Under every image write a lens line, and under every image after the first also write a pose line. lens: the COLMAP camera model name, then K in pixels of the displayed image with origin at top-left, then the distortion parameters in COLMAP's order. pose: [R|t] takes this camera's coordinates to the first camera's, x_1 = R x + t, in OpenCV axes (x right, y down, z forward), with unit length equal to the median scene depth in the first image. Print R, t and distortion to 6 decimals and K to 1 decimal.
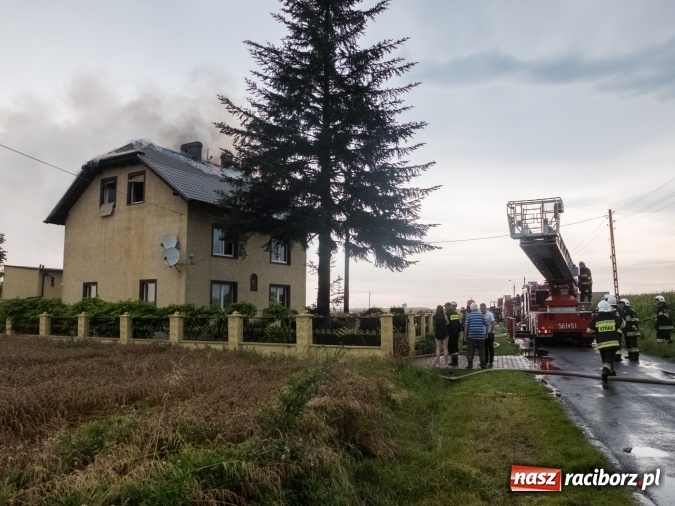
lens RADIAL K [[561.1, 0, 334.3], [0, 561.1, 246.5], [0, 0, 1]] dist [-0.010423, 0.001990]
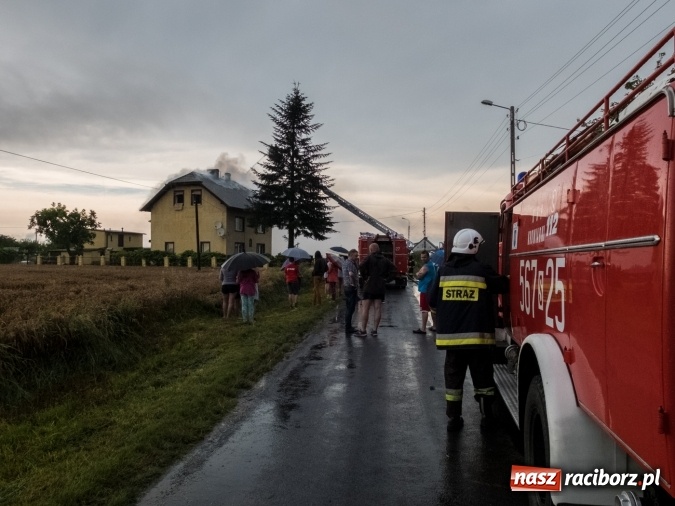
lens RADIAL K [[561.1, 0, 334.3], [0, 561.1, 246.5], [0, 0, 1]] dist [-0.010423, 0.001990]
pose [[0.984262, 0.012207, 0.176296, -0.247955], [-0.028497, 0.995518, 0.090171, -0.144152], [-0.174405, -0.093776, 0.980198, -1.318876]]
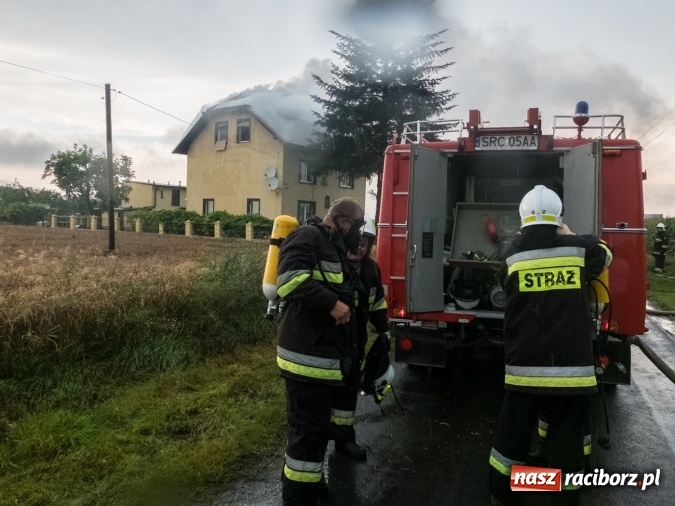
lens RADIAL K [[586.2, 0, 336.5], [0, 586.2, 234.2], [0, 0, 1]] dist [-0.006230, -0.002247]
pose [[0.996140, 0.034590, -0.080681, -0.006164], [-0.023592, 0.990769, 0.133489, -0.058682], [0.084554, -0.131070, 0.987761, -0.483703]]
